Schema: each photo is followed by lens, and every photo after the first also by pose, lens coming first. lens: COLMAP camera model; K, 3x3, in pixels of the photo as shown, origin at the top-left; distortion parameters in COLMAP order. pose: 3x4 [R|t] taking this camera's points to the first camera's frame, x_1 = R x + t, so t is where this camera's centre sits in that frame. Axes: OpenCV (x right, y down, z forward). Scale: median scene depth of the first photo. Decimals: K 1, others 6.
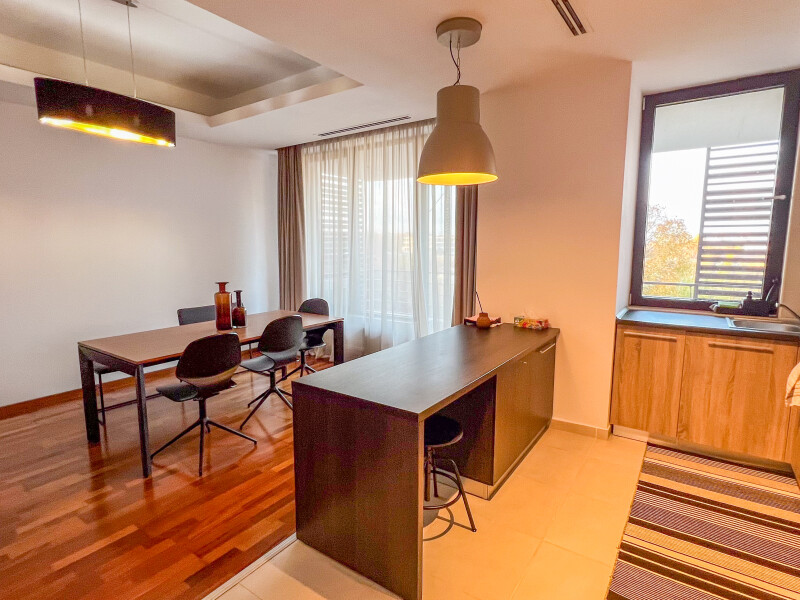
lens RADIAL K [[427.2, 0, 400.0], [0, 427.2, 300.0], [0, 0, 1]] dist [-0.003168, -0.000046]
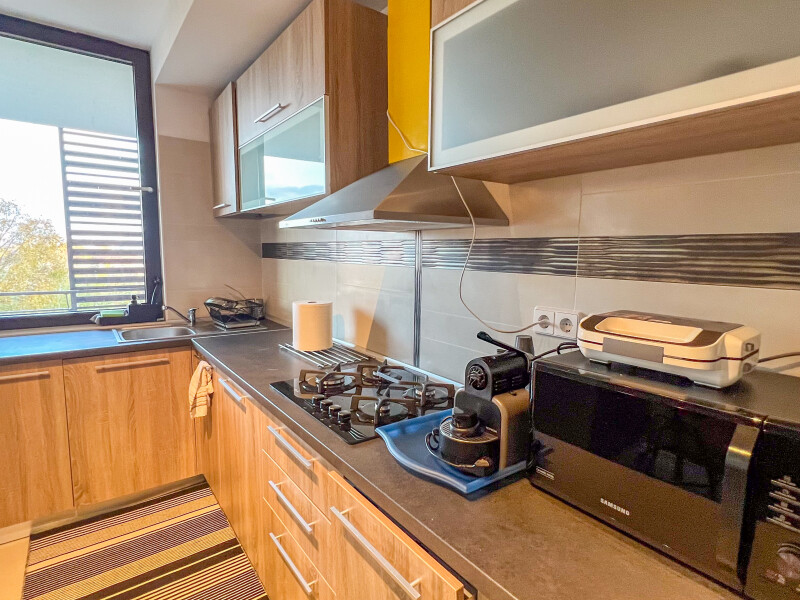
lens RADIAL K [[425.0, 0, 400.0], [0, 425.0, 300.0], [0, 0, 1]] dist [-0.000551, 0.000106]
pose [[0.308648, -0.104771, 0.945388, 0.175627], [0.114079, 0.990818, 0.072562, -0.012110], [-0.944311, 0.085453, 0.317766, 0.221857]]
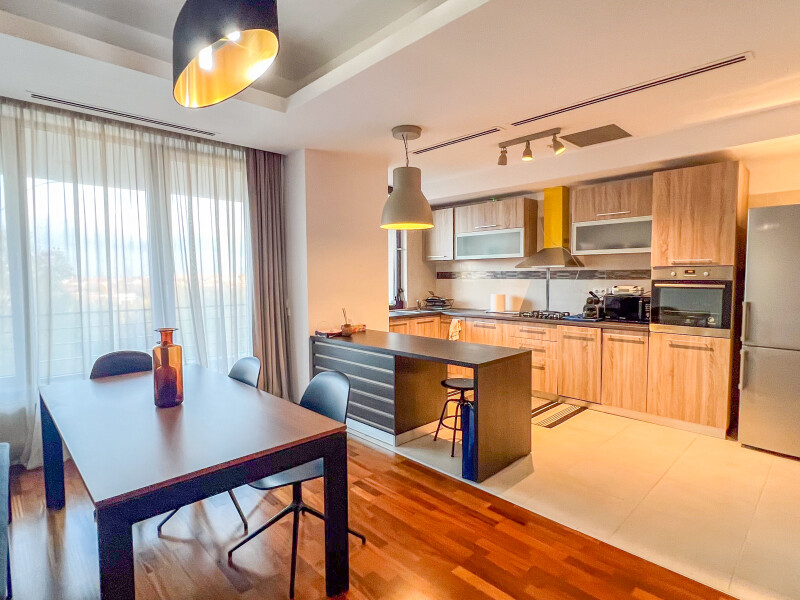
lens RADIAL K [[427.2, 0, 400.0], [0, 427.2, 300.0], [0, 0, 1]] dist [-0.003168, -0.000046]
pose [[0.187758, -0.056384, 0.980596, -1.109423], [0.135302, 0.990318, 0.031036, -0.064086], [-0.972852, 0.126849, 0.193569, 0.635274]]
